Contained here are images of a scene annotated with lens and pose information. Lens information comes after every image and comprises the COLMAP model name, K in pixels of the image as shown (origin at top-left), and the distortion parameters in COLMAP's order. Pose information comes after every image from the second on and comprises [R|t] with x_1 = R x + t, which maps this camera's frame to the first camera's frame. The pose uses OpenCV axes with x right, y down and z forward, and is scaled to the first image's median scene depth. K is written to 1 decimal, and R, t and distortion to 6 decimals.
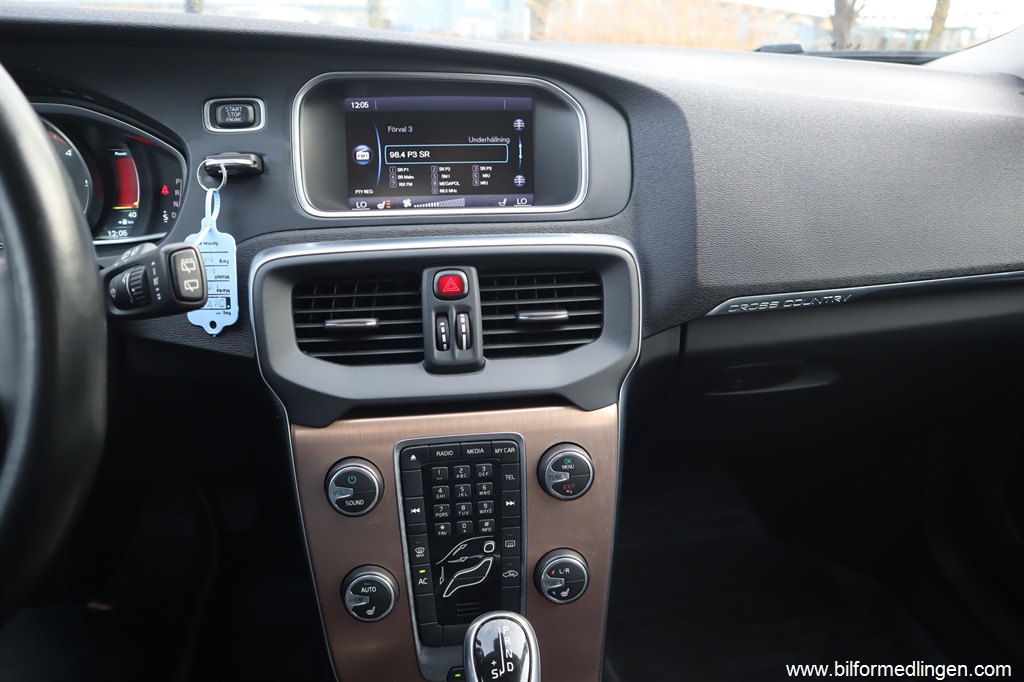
lens RADIAL K [[714.4, 0, 512.0], [0, 714.4, 341.0], [0, 0, 1]] dist [-0.112455, 0.070589]
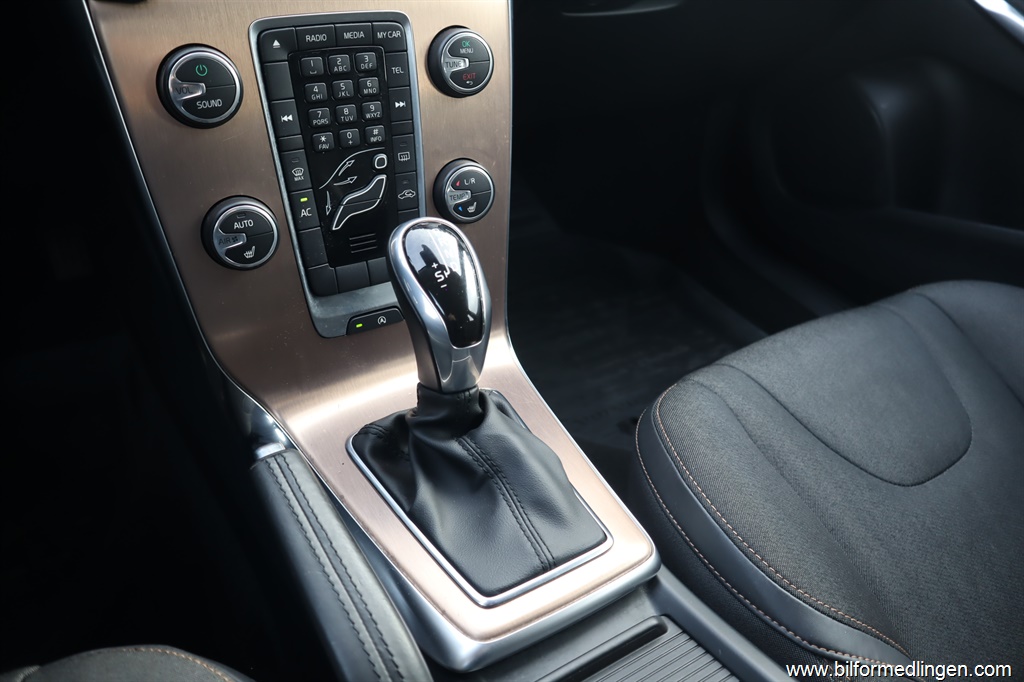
lens RADIAL K [[714.4, 0, 512.0], [0, 714.4, 341.0], [0, 0, 1]] dist [-0.112455, 0.070589]
pose [[0.910994, -0.174369, 0.373746, -0.239148], [0.062625, 0.954203, 0.292532, 0.261549], [-0.407638, -0.243089, 0.880193, 0.164318]]
